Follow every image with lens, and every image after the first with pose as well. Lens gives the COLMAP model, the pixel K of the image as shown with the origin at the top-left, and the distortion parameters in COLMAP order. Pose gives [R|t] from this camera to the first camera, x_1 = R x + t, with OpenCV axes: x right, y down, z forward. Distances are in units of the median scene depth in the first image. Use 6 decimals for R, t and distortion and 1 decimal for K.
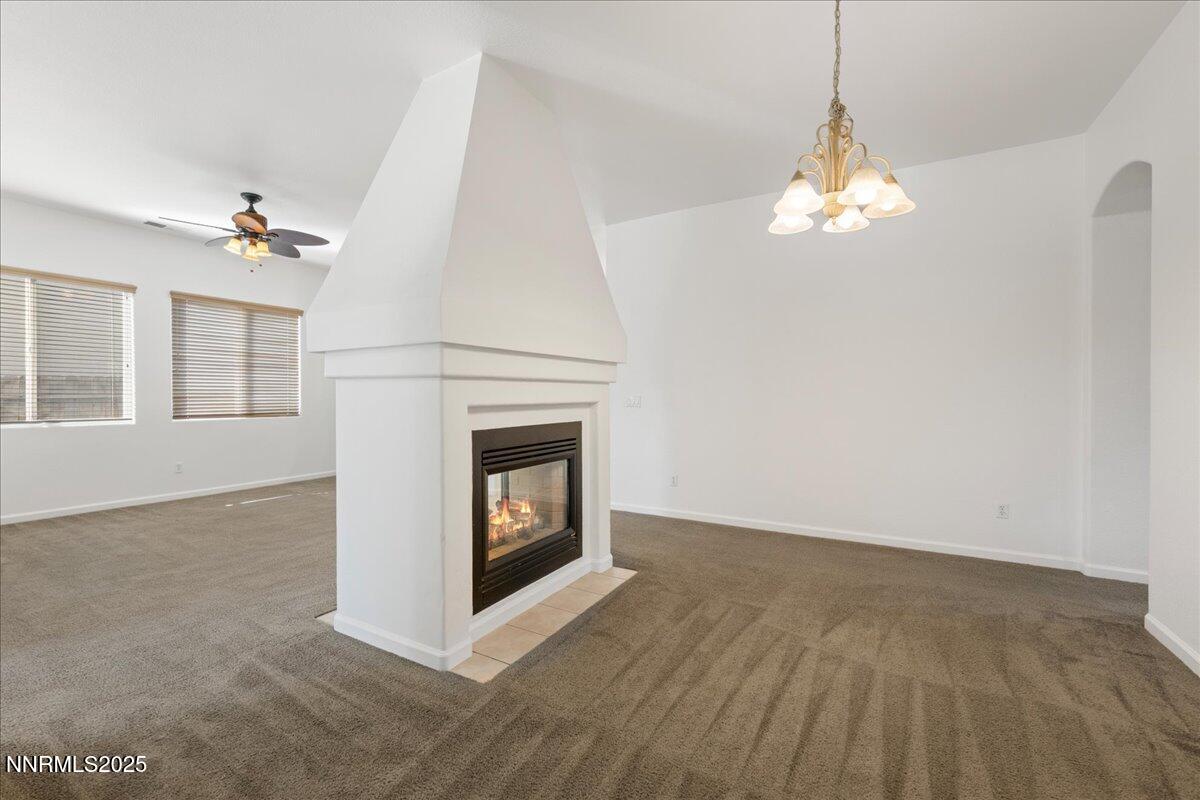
lens RADIAL K [[494.5, 0, 596.6], [0, 494.5, 398.8], [0, 0, 1]] dist [-0.003115, -0.000223]
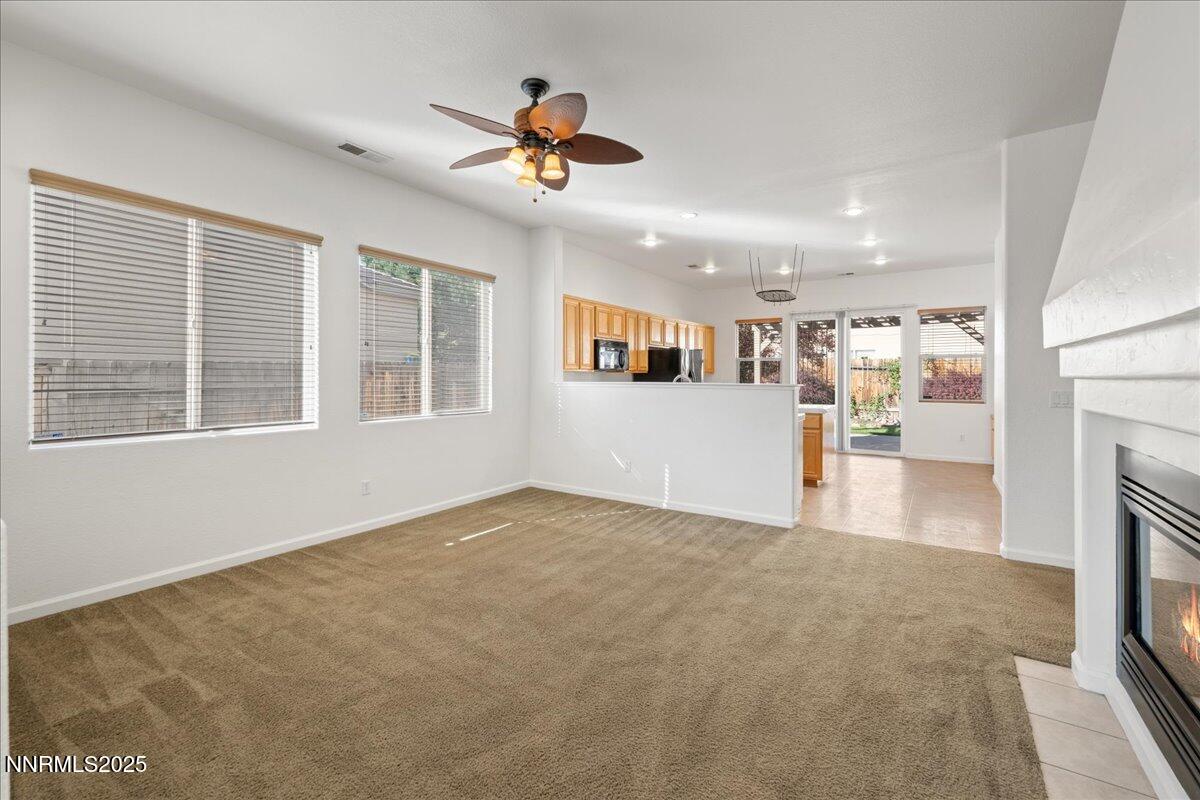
lens RADIAL K [[494.5, 0, 613.7], [0, 494.5, 375.2], [0, 0, 1]] dist [-0.003115, -0.000223]
pose [[0.999230, 0.001528, -0.039218, -0.534312], [-0.001938, 0.999944, -0.010403, -0.022557], [0.039200, 0.010471, 0.999177, 0.335552]]
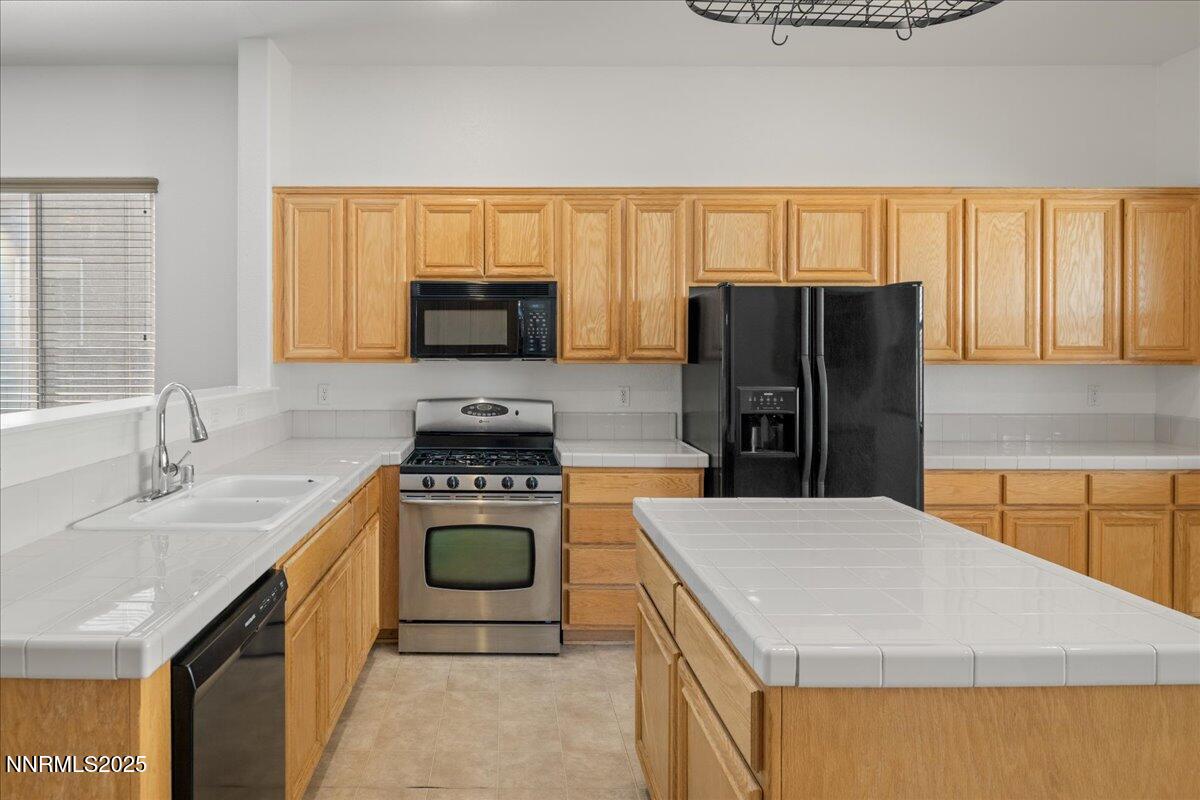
lens RADIAL K [[639.0, 0, 600.6], [0, 639.0, 353.8], [0, 0, 1]] dist [0.002879, -0.000179]
pose [[0.515622, 0.002375, -0.856813, 0.060858], [-0.009524, 0.999950, -0.002960, -0.055457], [0.856763, 0.009687, 0.515619, 1.486364]]
